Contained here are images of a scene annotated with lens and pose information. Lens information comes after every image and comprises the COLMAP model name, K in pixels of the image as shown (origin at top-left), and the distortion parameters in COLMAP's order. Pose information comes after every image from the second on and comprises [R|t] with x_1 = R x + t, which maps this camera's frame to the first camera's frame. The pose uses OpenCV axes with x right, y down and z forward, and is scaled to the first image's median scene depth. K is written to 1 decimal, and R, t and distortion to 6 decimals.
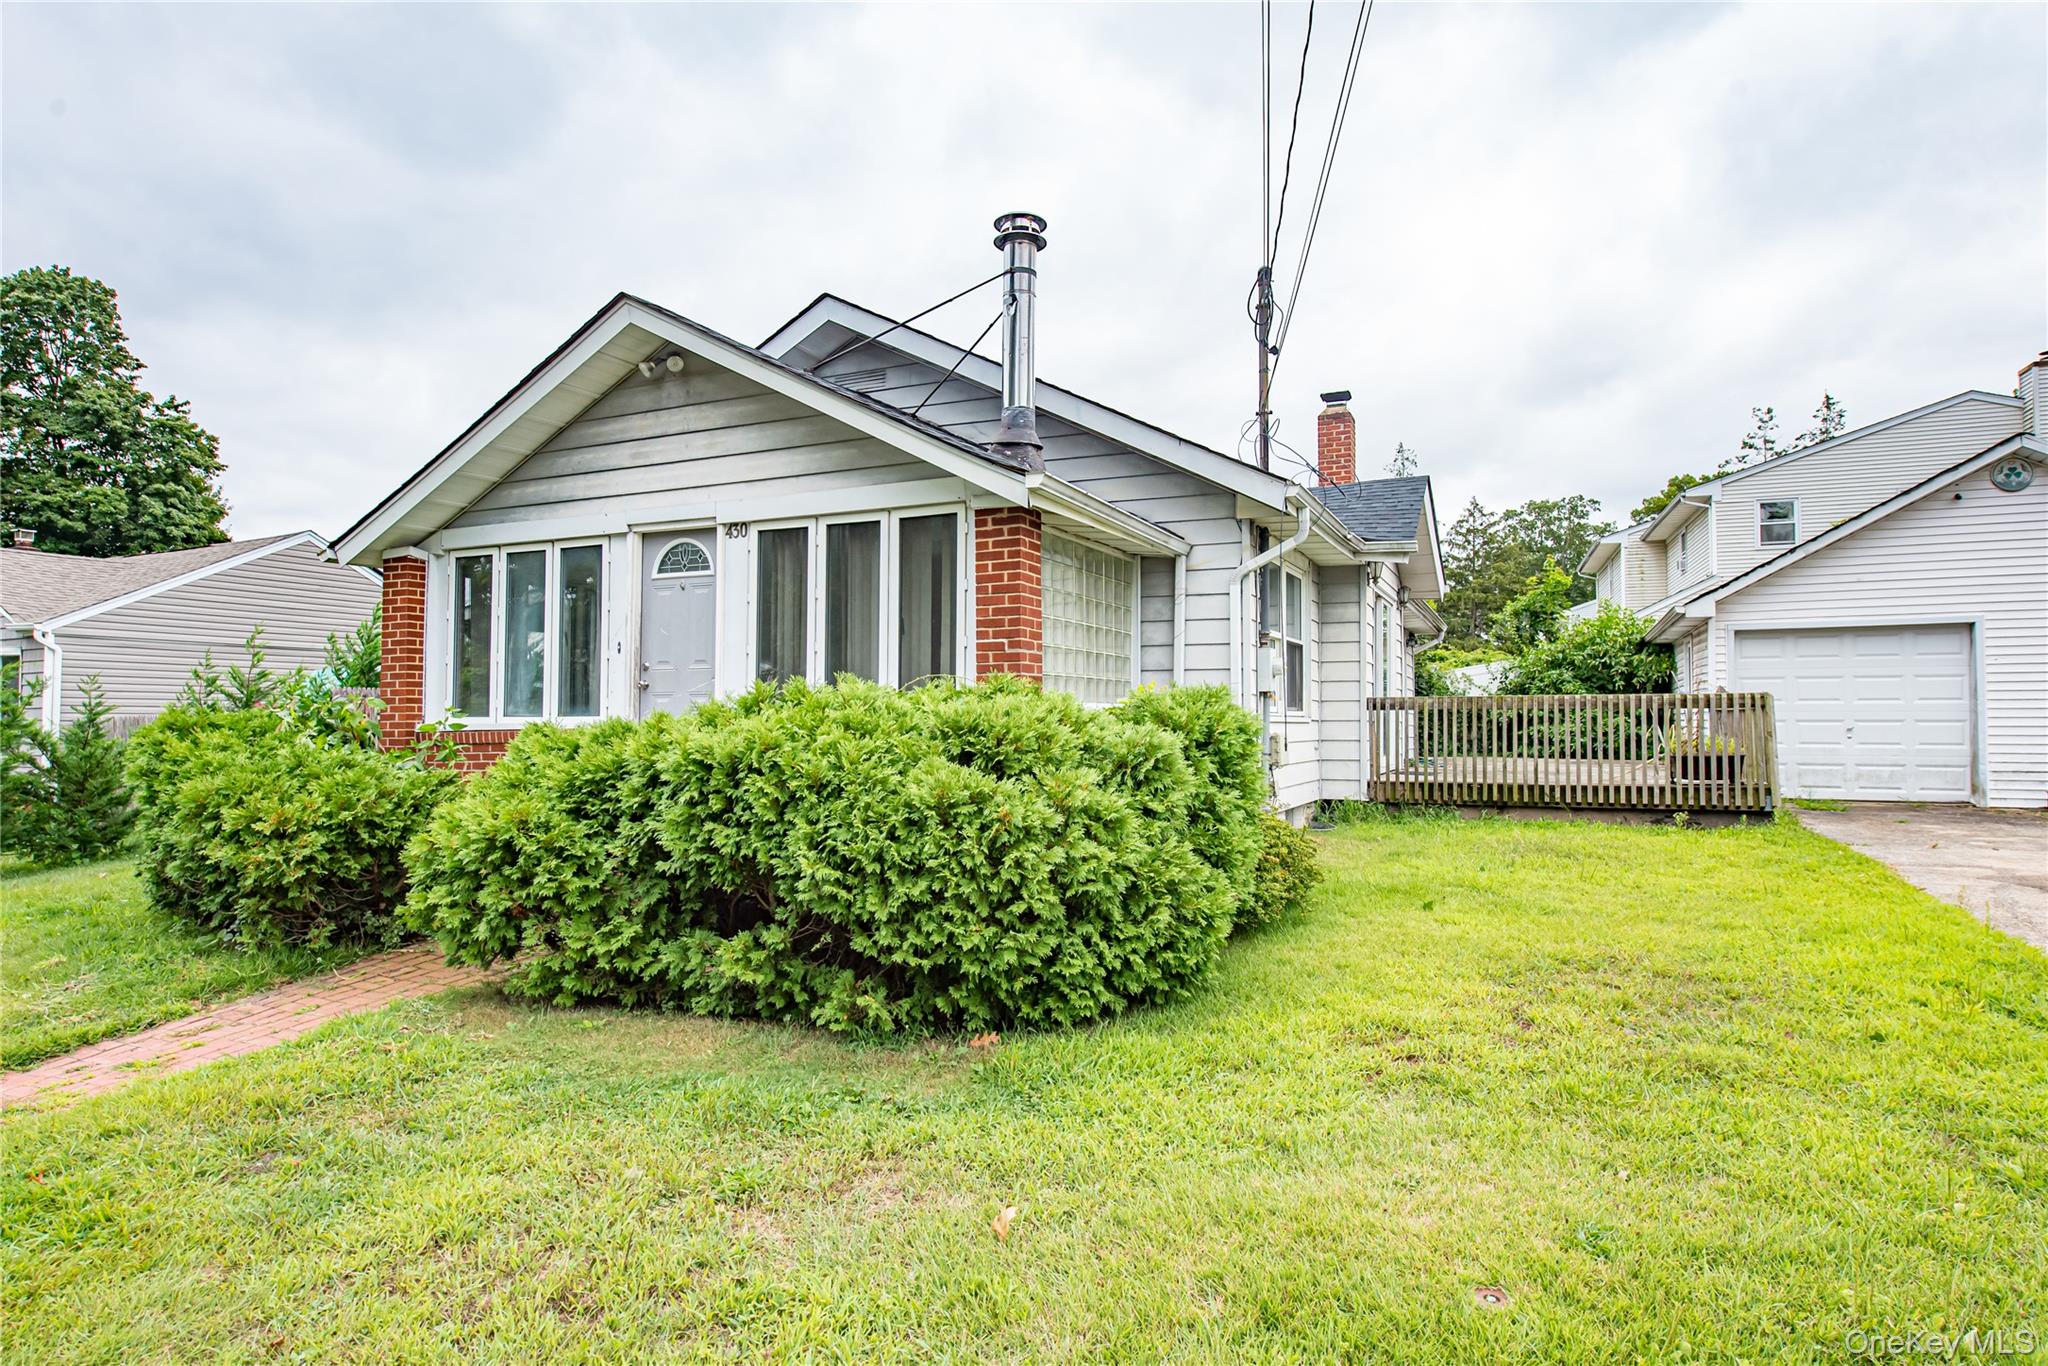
lens RADIAL K [[1203.1, 0, 1029.8], [0, 1203.1, 686.3], [0, 0, 1]] dist [-0.034075, 0.000259]
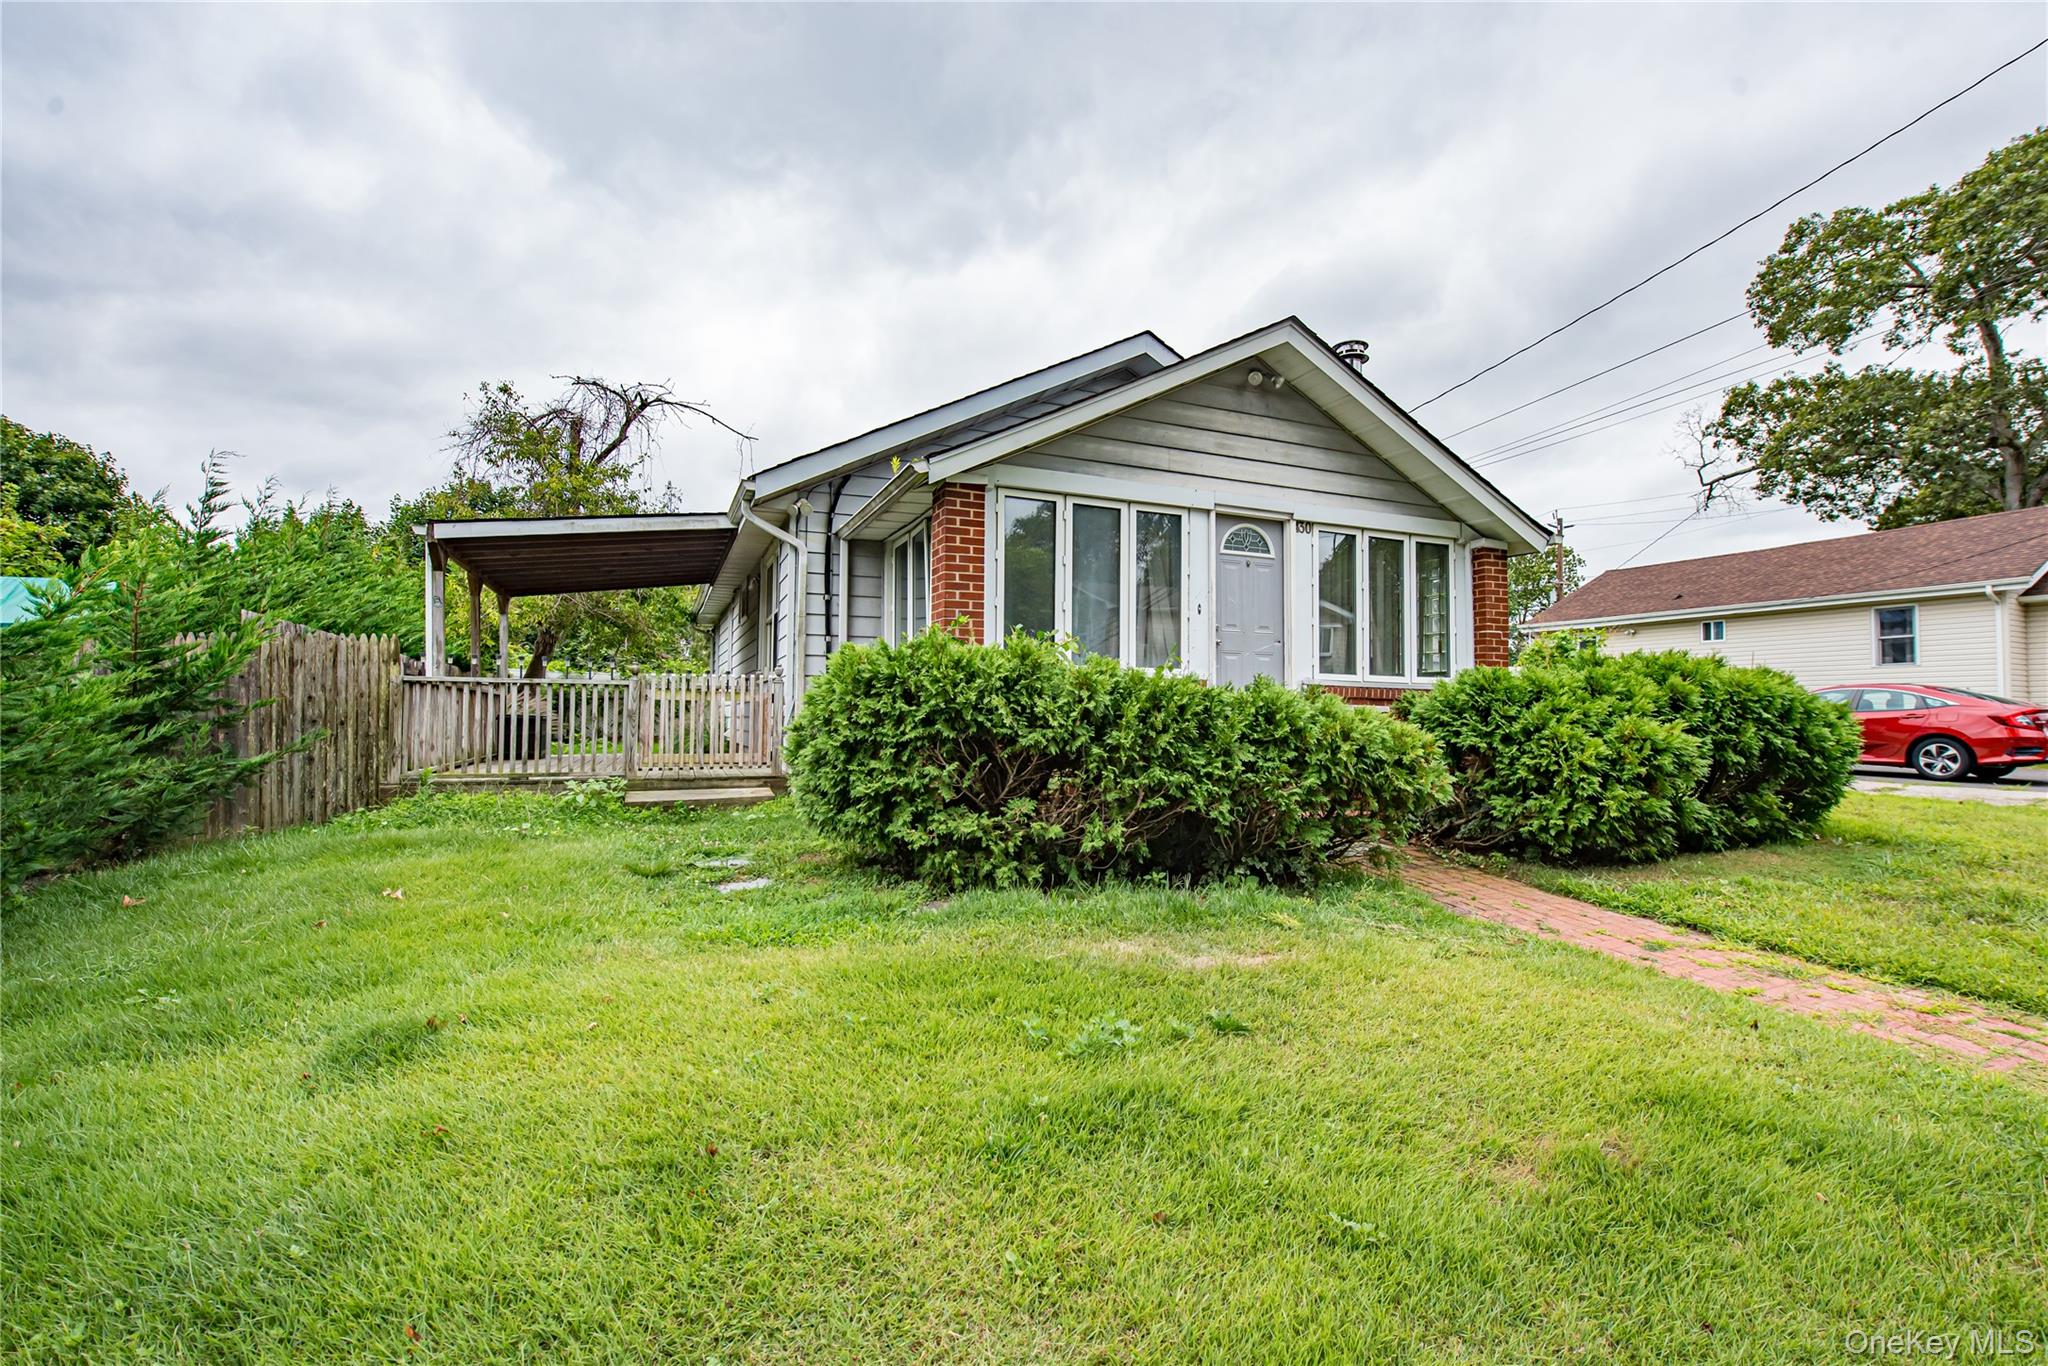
lens RADIAL K [[949.7, 0, 1024.0], [0, 949.7, 683.0], [0, 0, 1]] dist [-0.042939, 0.000004]
pose [[0.663217, 0.034284, 0.747642, -1.126417], [-0.035389, 0.999269, -0.014430, 0.056730], [-0.747590, -0.016888, 0.663945, 0.528576]]
